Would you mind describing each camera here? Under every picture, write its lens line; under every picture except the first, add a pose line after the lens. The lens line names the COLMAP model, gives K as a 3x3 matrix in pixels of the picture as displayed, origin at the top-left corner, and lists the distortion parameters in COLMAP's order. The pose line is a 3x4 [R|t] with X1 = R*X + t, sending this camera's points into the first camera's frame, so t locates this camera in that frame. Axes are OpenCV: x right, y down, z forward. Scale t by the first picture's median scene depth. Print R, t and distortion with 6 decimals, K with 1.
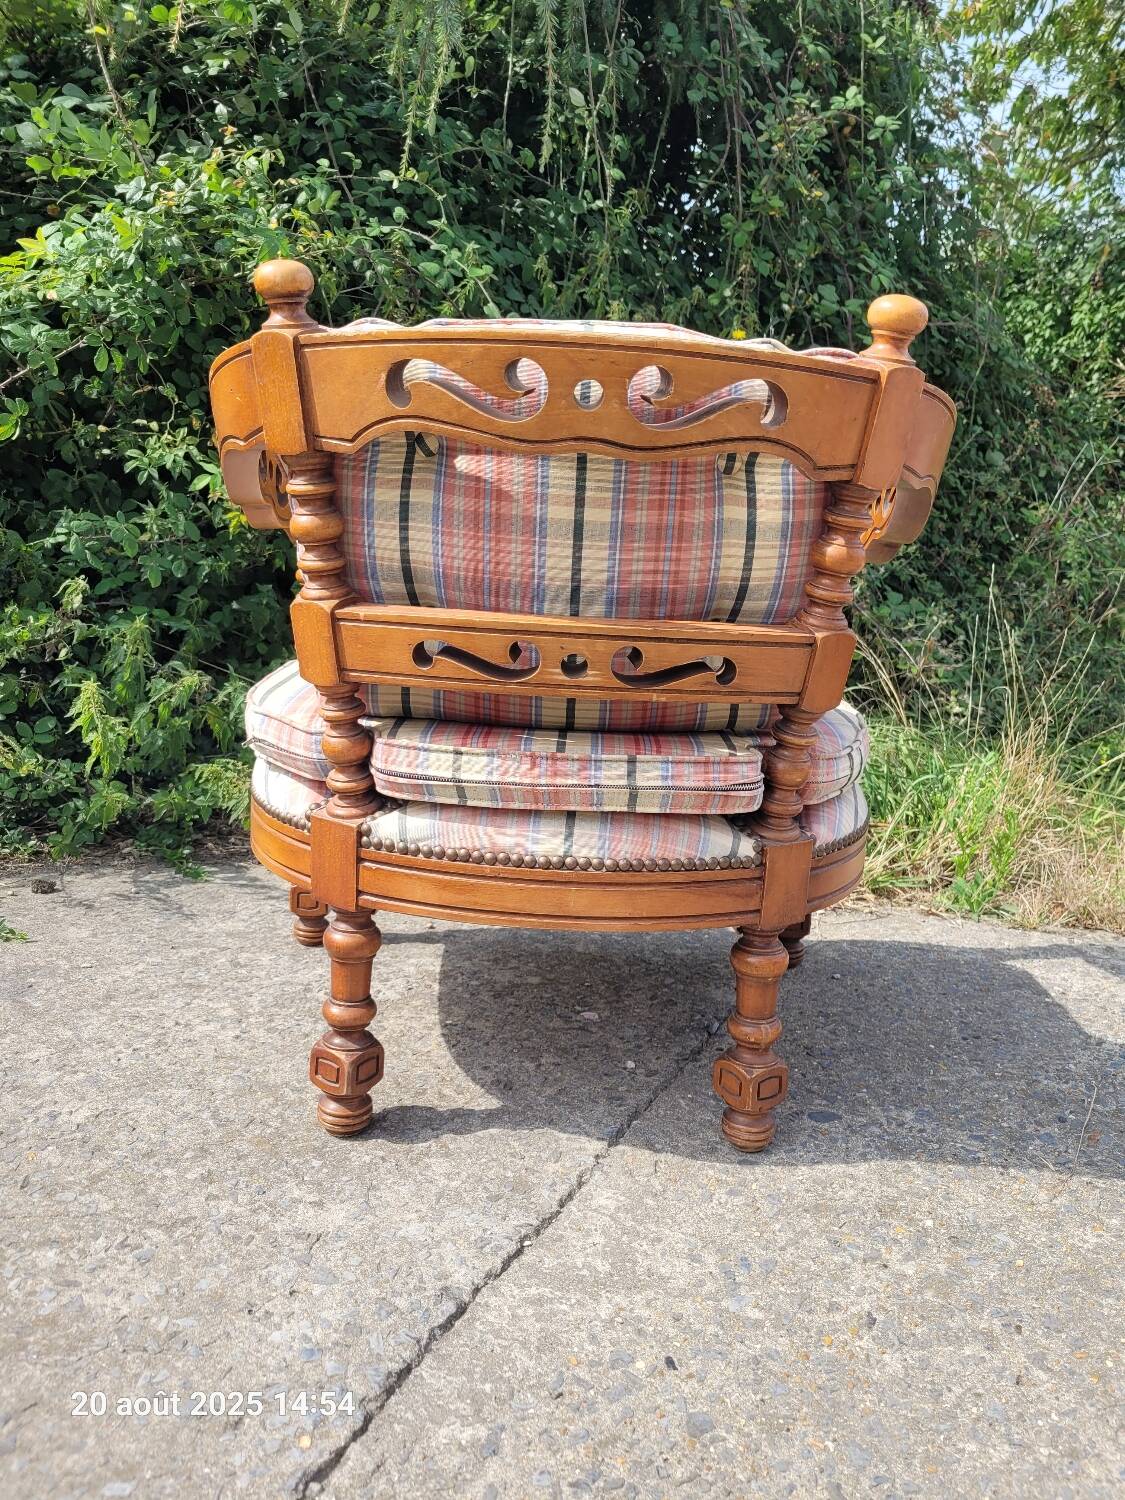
lens RADIAL K [[1158.3, 0, 569.1], [0, 1158.3, 757.8], [0, 0, 1]] dist [0.030395, -0.011078]
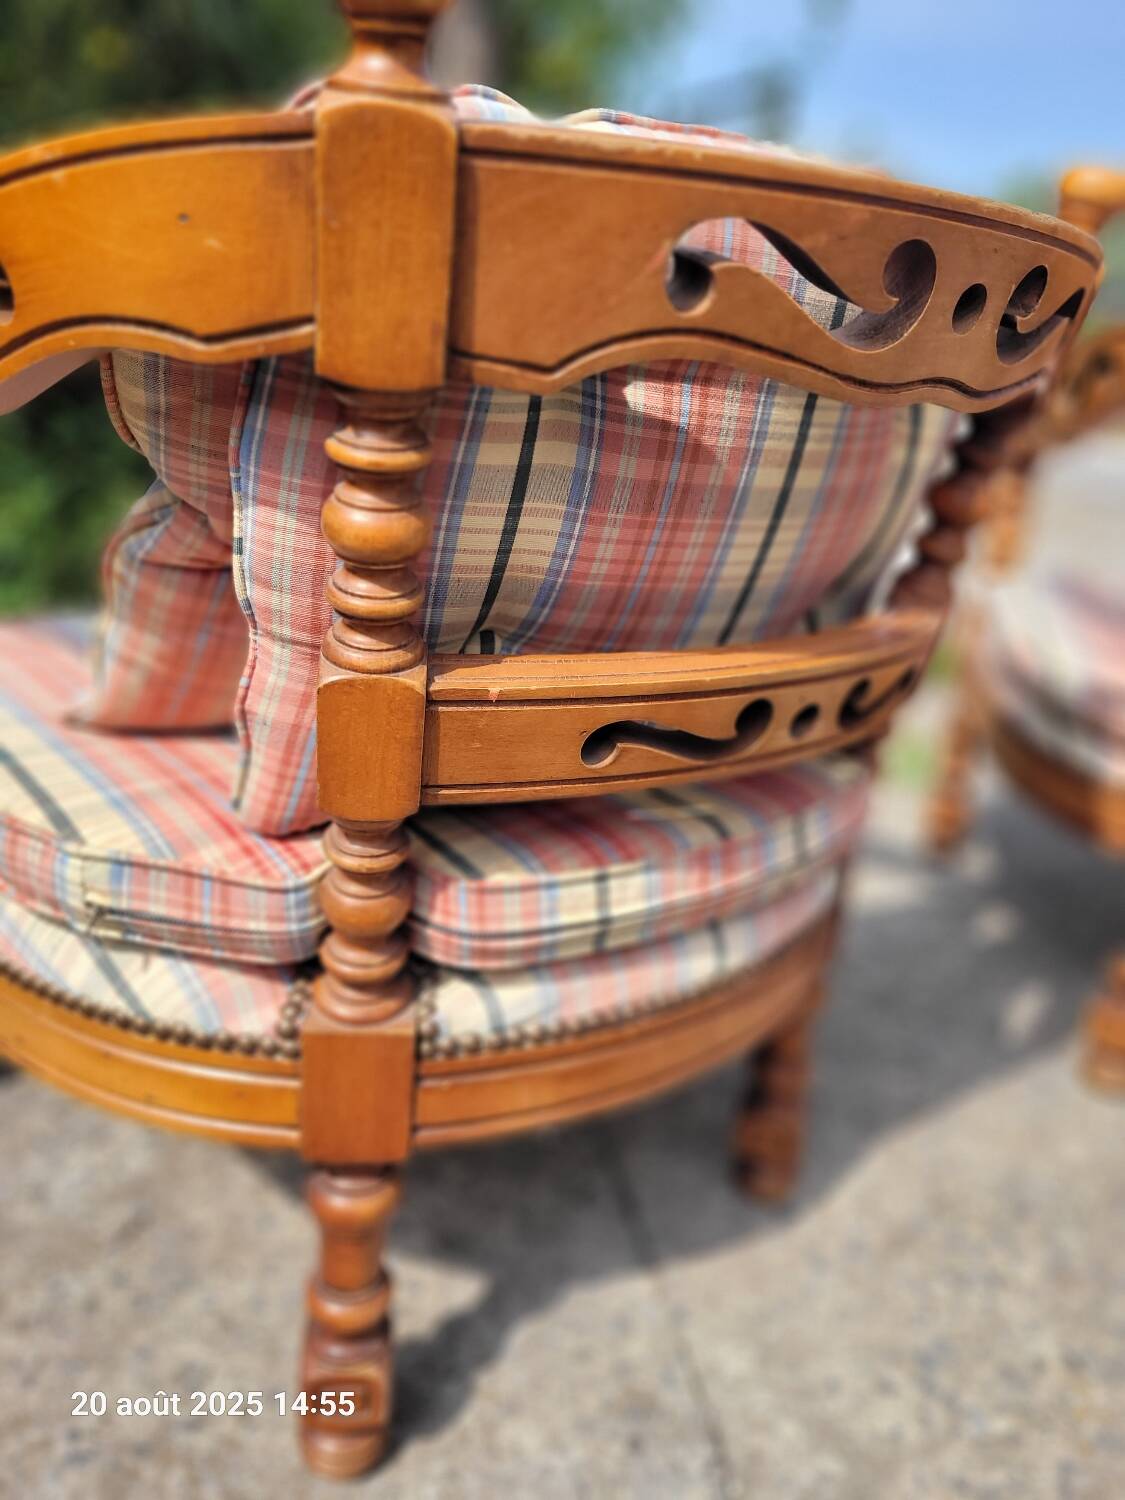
lens RADIAL K [[1173.4, 0, 523.5], [0, 1173.4, 751.4], [0, 0, 1]] dist [0.027854, -0.002037]
pose [[0.770985, -0.209123, 0.601539, -0.469446], [0.089537, 0.970761, 0.222722, -0.203325], [-0.630527, -0.117856, 0.767167, 0.542667]]
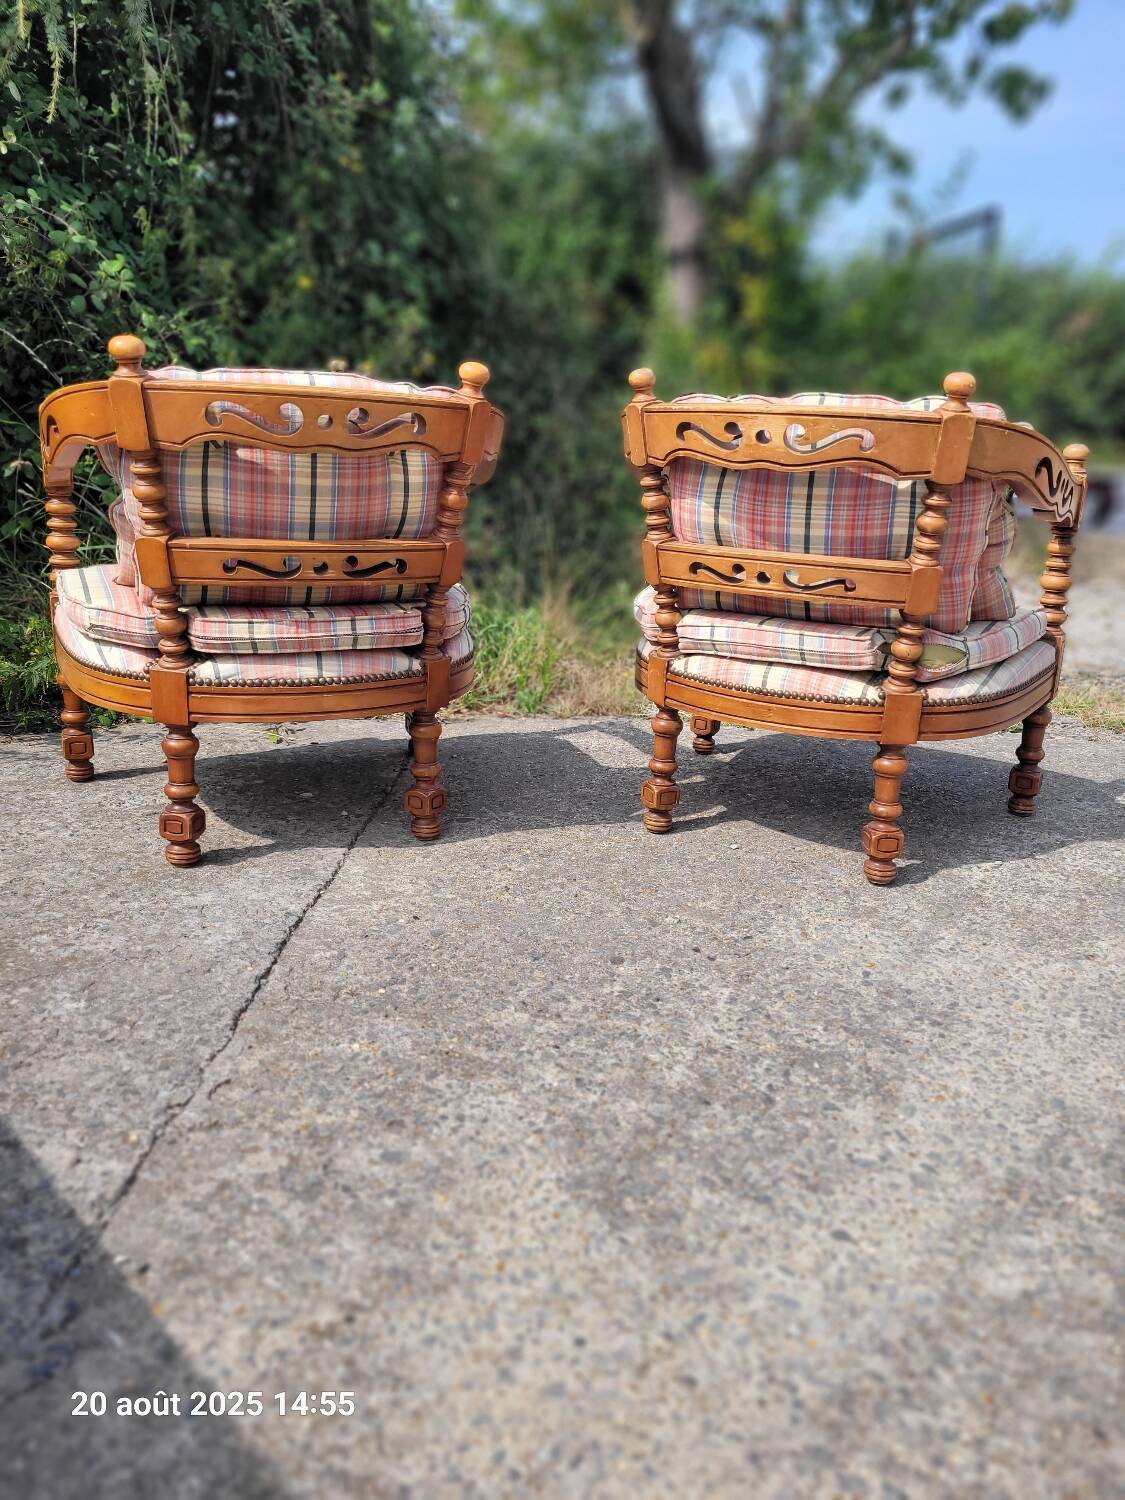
lens RADIAL K [[1172.1, 0, 569.1], [0, 1172.1, 745.7], [0, 0, 1]] dist [0.039717, -0.008477]
pose [[0.921537, -0.114235, 0.371106, -0.318234], [0.080492, 0.991185, 0.105230, 0.029964], [-0.379855, -0.067102, 0.922609, -0.773570]]
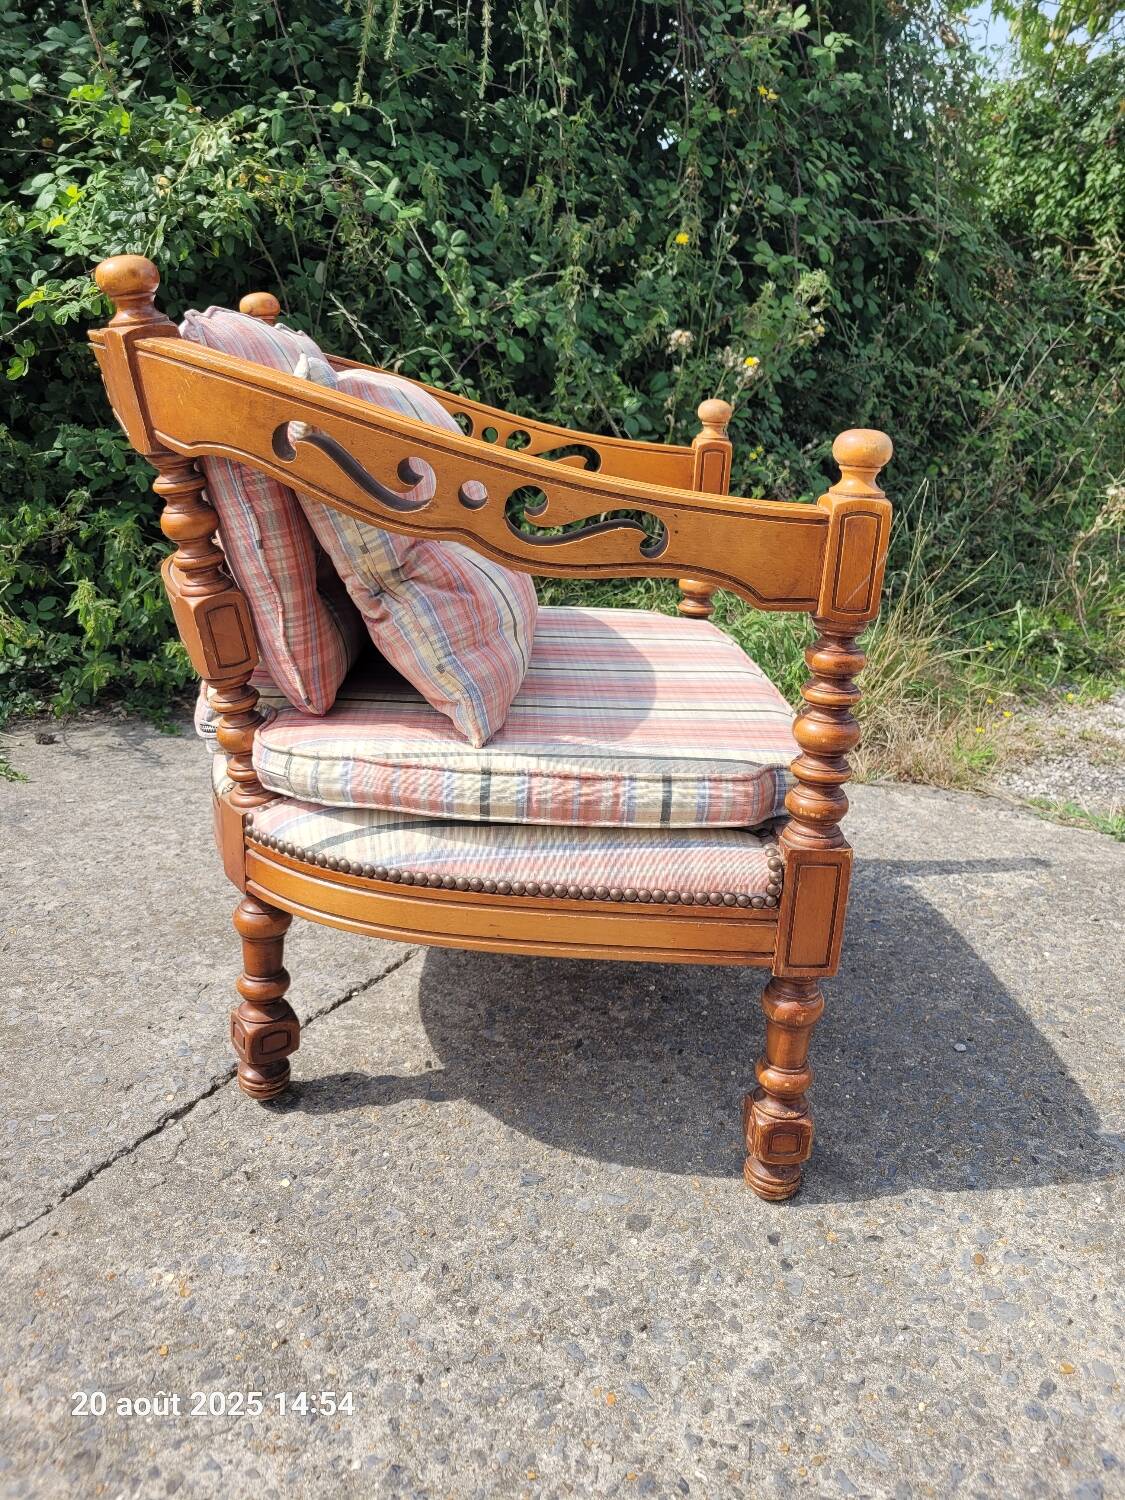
lens RADIAL K [[1184.2, 0, 558.0], [0, 1184.2, 703.6], [0, 0, 1]] dist [0.042339, -0.032735]
pose [[0.998244, 0.007879, -0.058707, 0.275206], [-0.003581, 0.997329, 0.072959, -0.033814], [0.059125, -0.072621, 0.995606, -0.363147]]
